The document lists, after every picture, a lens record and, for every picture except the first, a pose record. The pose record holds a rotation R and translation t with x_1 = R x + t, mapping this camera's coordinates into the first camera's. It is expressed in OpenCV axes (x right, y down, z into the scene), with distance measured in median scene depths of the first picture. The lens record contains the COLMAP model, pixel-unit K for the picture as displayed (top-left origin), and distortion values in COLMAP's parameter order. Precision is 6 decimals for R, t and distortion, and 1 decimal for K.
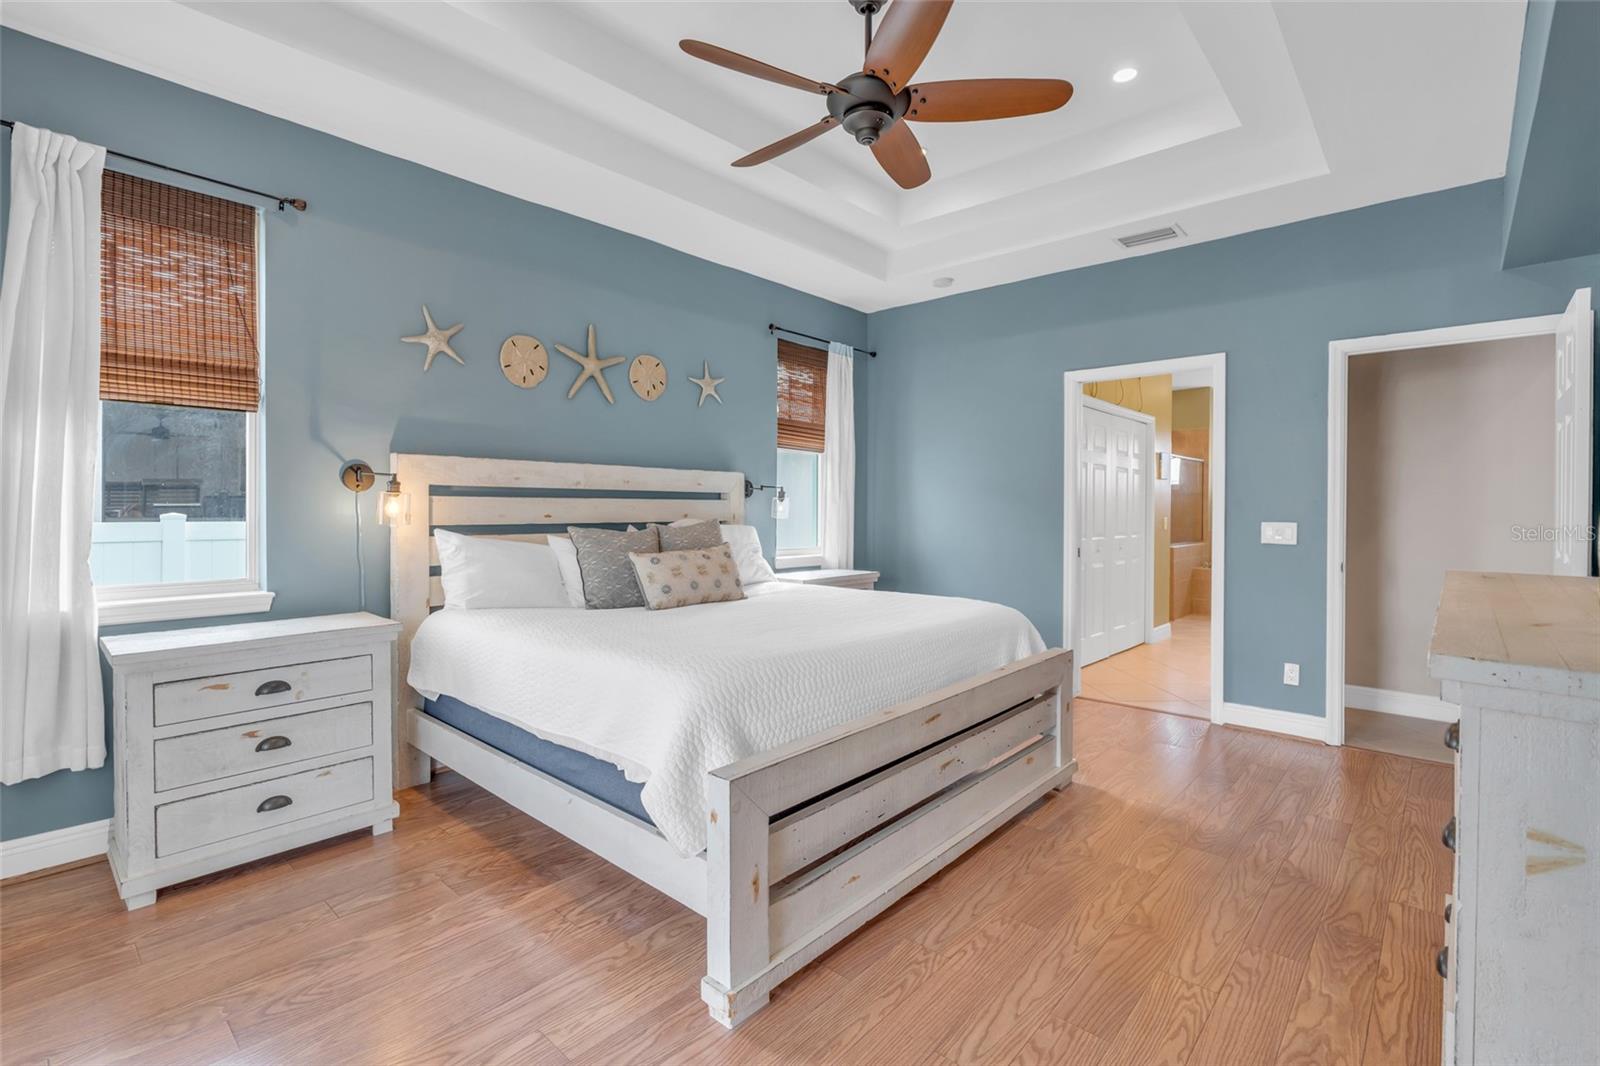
lens RADIAL K [[724.3, 0, 799.3], [0, 724.3, 508.7], [0, 0, 1]] dist [0.004191, 0.000154]
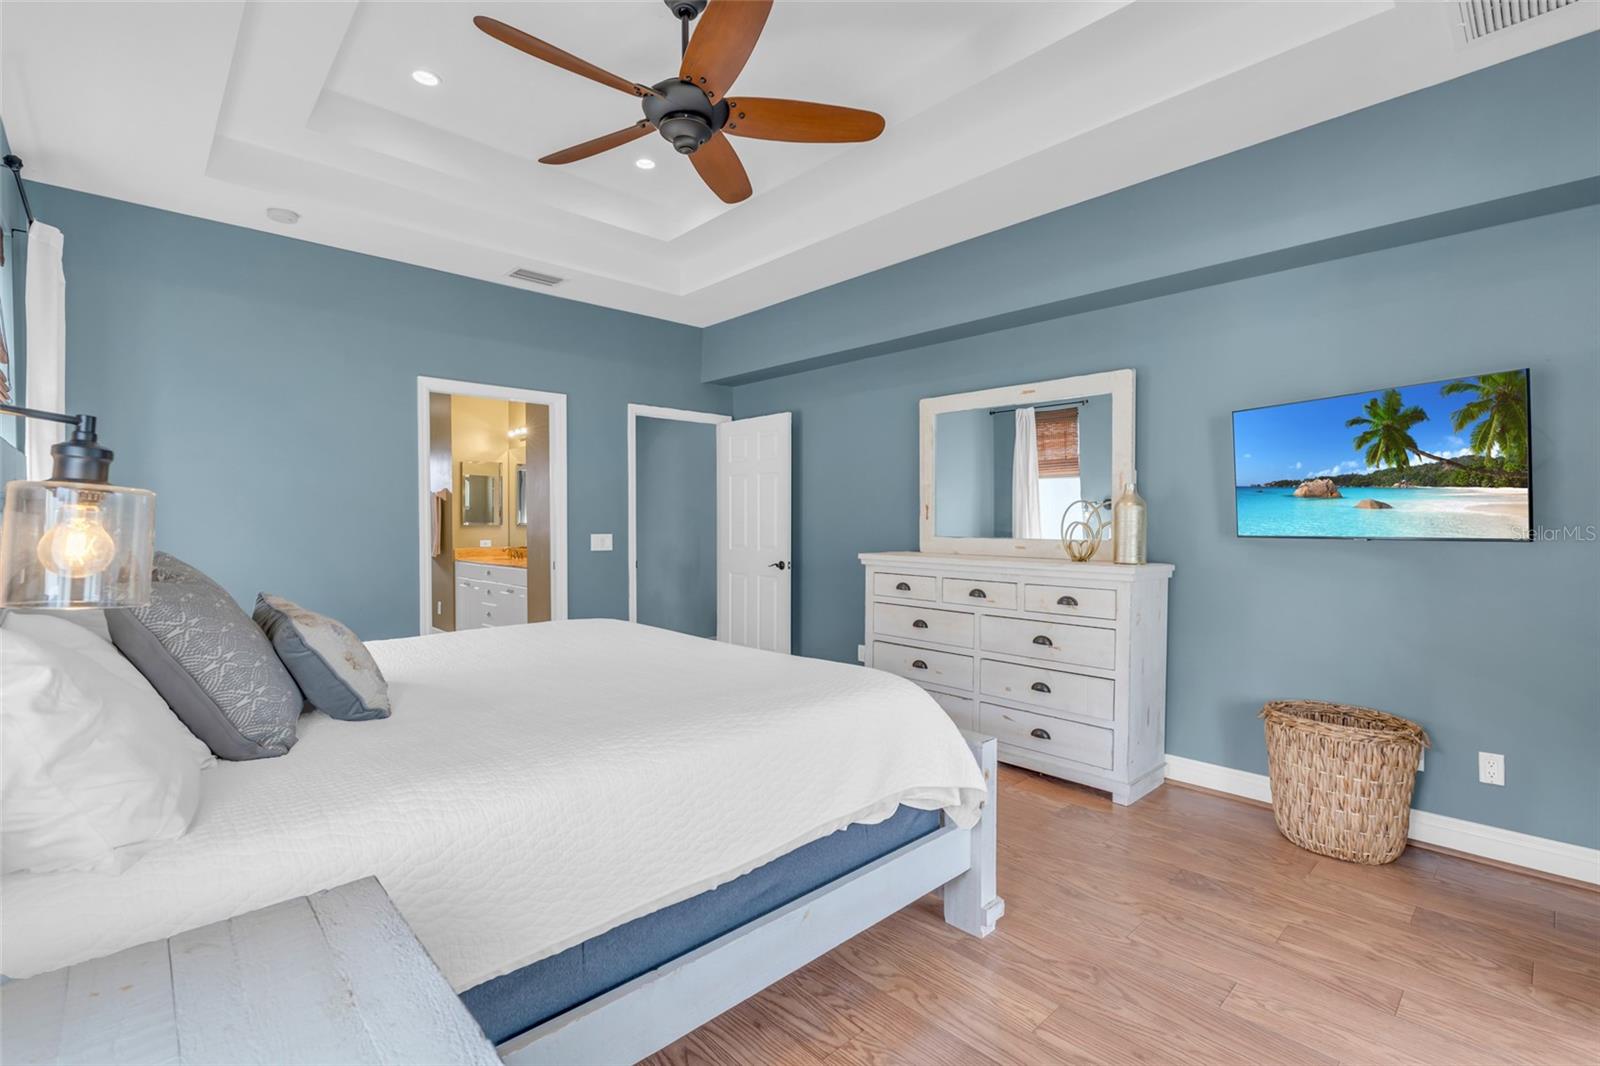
lens RADIAL K [[719.5, 0, 800.0], [0, 719.5, 533.0], [0, 0, 1]] dist [-0.003085, -0.000755]
pose [[0.091469, -0.022739, 0.995548, -1.084369], [0.014984, 0.999658, 0.021456, -0.009919], [-0.995695, 0.012955, 0.091778, 0.961226]]
